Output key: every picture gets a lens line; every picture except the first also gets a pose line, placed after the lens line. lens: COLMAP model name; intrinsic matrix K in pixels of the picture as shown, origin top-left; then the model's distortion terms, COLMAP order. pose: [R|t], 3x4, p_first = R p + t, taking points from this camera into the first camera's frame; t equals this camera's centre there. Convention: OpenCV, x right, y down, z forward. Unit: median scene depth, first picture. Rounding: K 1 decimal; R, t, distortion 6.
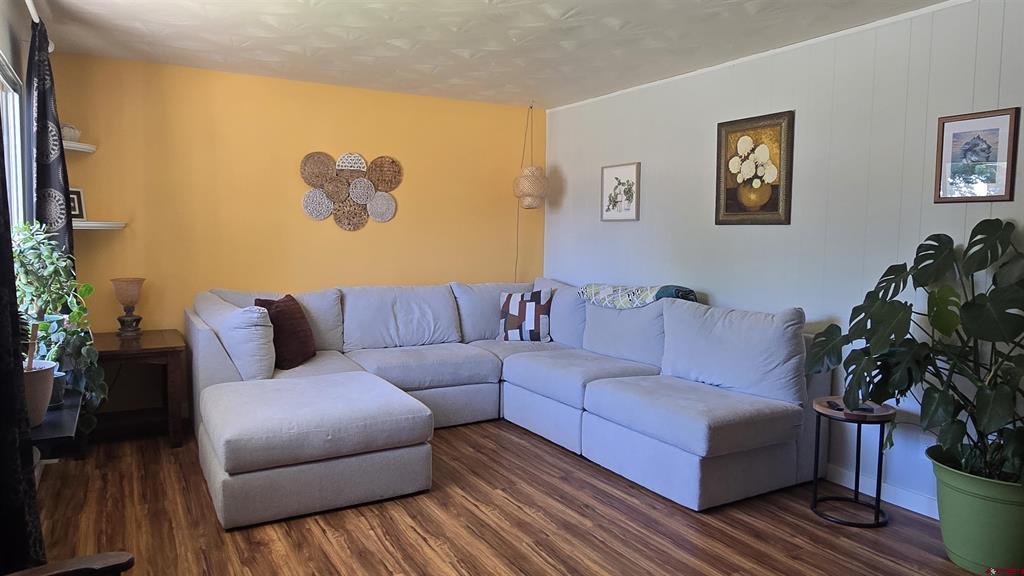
lens RADIAL K [[677.4, 0, 508.7], [0, 677.4, 284.8], [0, 0, 1]] dist [0.003522, -0.000595]
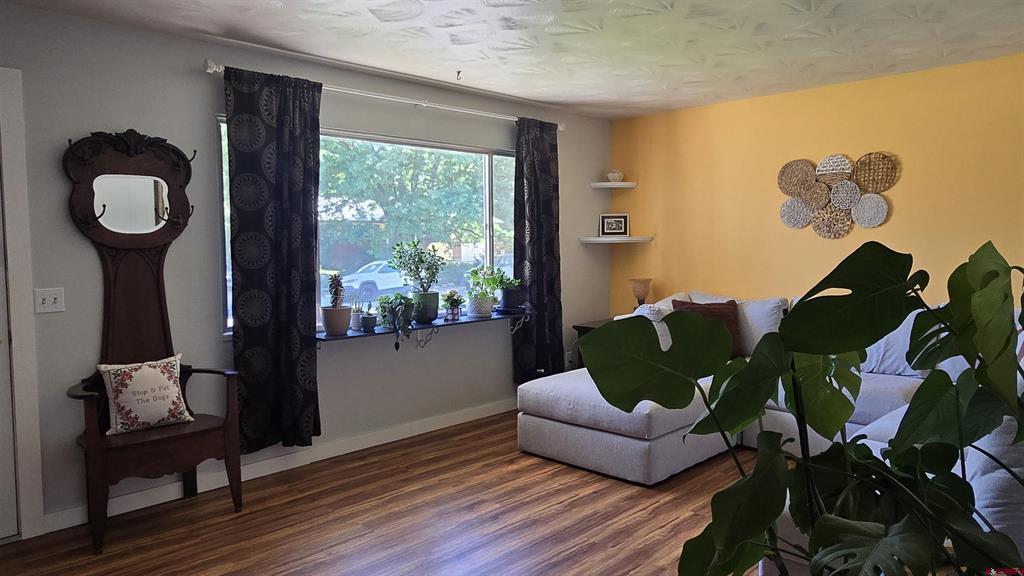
lens RADIAL K [[677.4, 0, 508.7], [0, 677.4, 284.8], [0, 0, 1]] dist [0.003522, -0.000595]
pose [[0.265866, 0.047903, -0.962819, 0.727600], [-0.054834, 0.997899, 0.034507, -0.032047], [0.962449, 0.043621, 0.267934, 0.428430]]
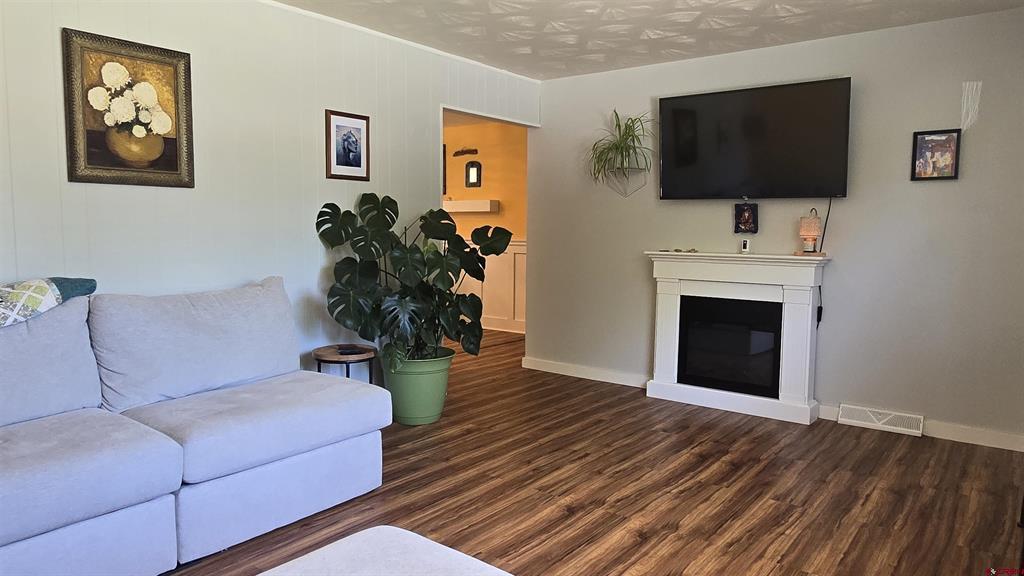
lens RADIAL K [[677.4, 0, 508.7], [0, 677.4, 284.8], [0, 0, 1]] dist [0.003522, -0.000595]
pose [[-0.379121, -0.093940, 0.920566, -0.533581], [0.059260, 0.990327, 0.125465, -0.050291], [-0.923447, 0.102120, -0.369887, 0.942575]]
